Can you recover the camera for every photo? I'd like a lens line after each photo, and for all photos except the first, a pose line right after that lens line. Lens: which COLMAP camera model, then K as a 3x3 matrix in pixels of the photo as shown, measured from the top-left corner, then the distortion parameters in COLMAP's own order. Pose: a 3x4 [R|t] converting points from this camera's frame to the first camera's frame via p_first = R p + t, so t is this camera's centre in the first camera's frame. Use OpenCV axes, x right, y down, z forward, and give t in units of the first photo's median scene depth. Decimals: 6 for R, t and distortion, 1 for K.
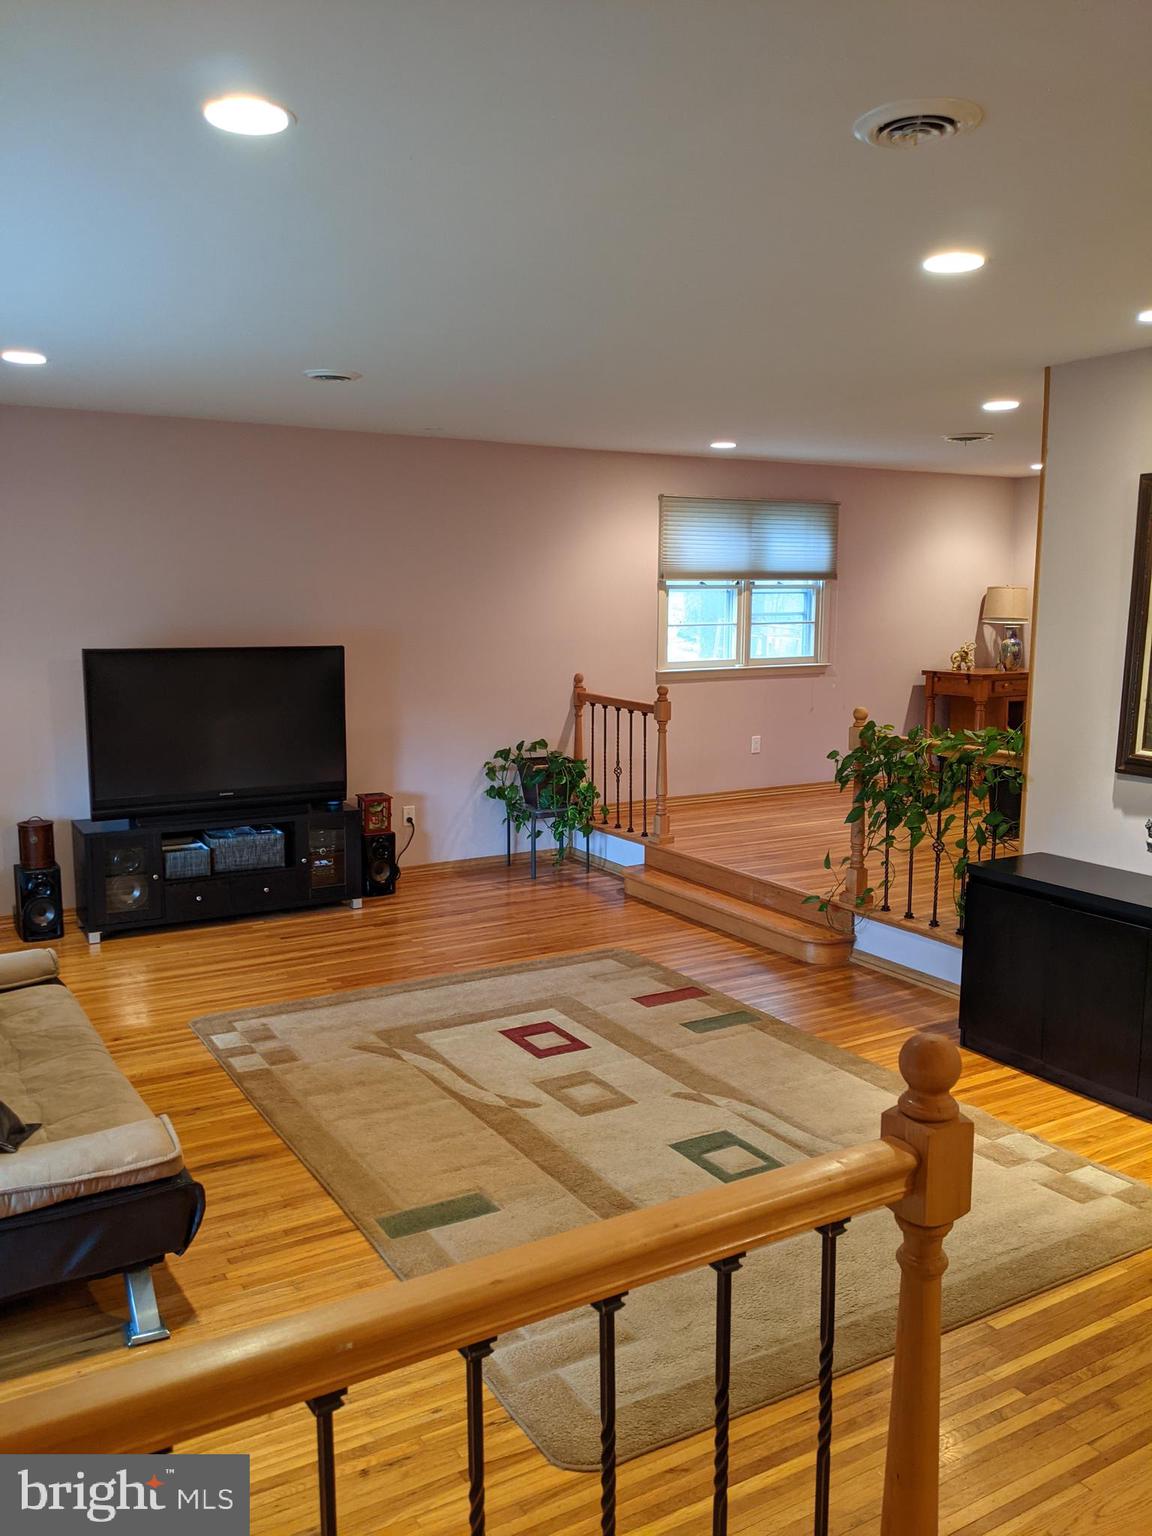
lens RADIAL K [[1223.3, 0, 569.5], [0, 1223.3, 772.2], [0, 0, 1]] dist [0.015374, -0.009139]
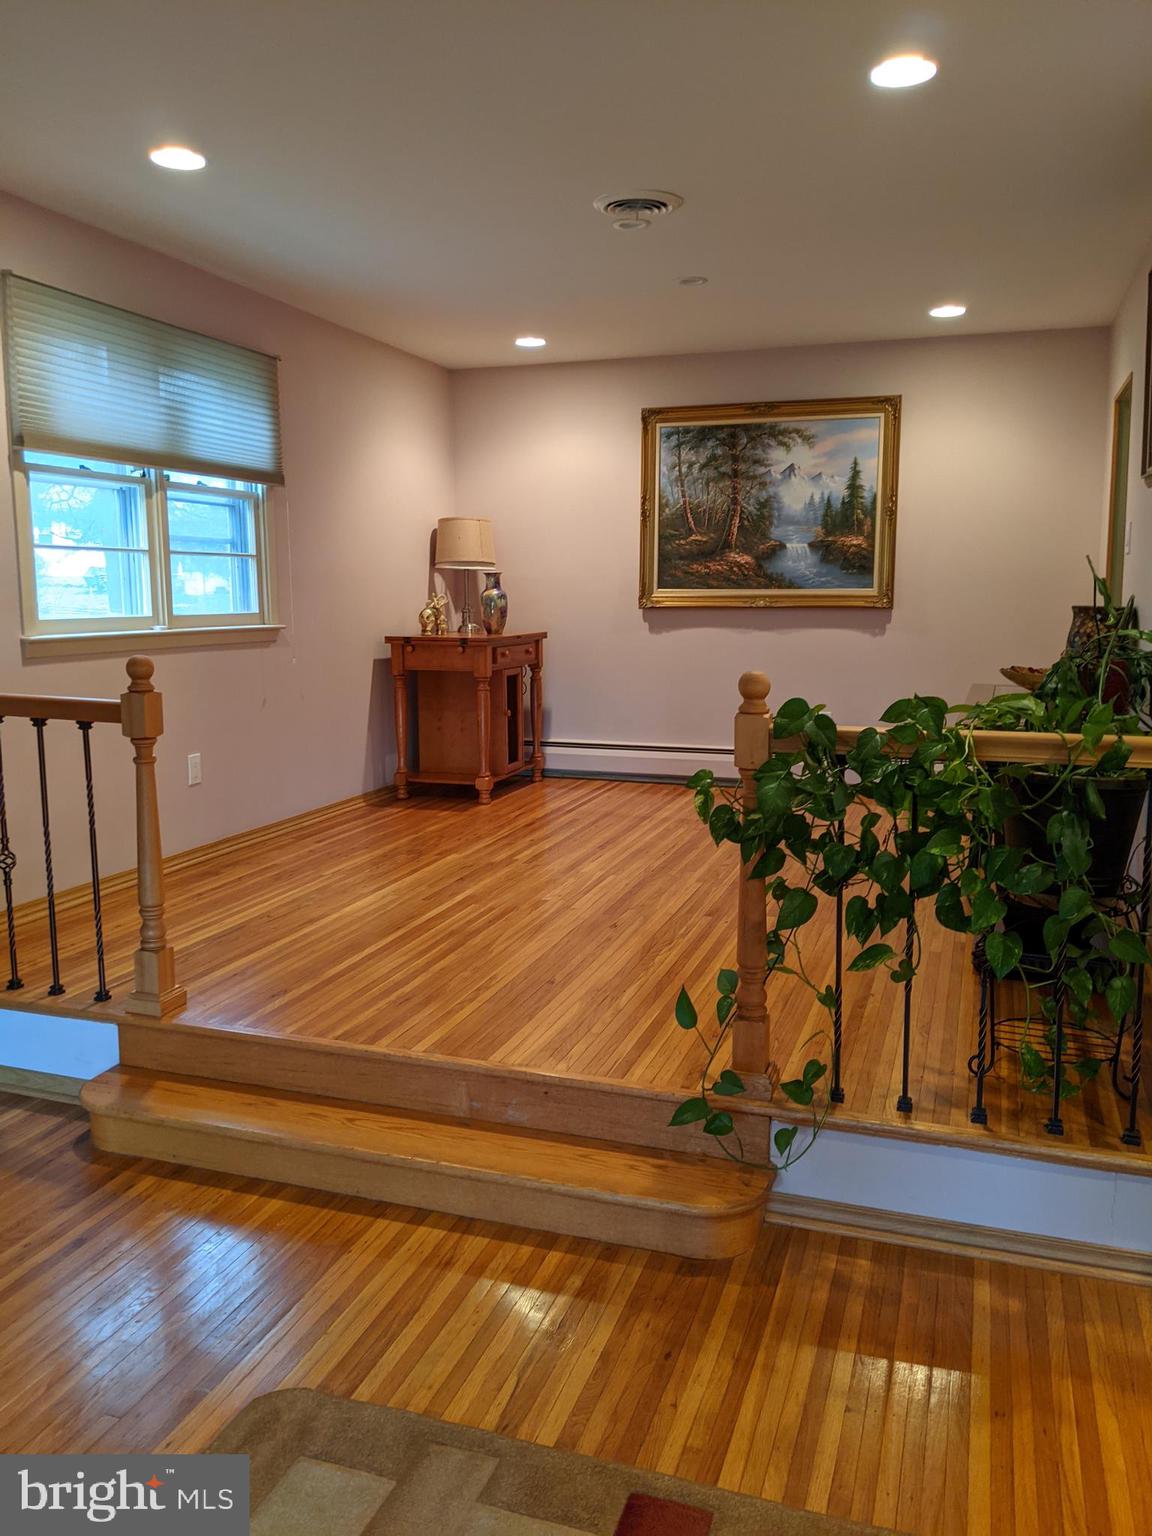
lens RADIAL K [[1223.3, 0, 585.6], [0, 1223.3, 759.6], [0, 0, 1]] dist [0.015374, -0.009139]
pose [[0.761936, -0.087099, 0.641769, -0.071256], [0.092288, 0.995405, 0.025525, -0.025504], [-0.641043, 0.039779, 0.766473, 0.466103]]
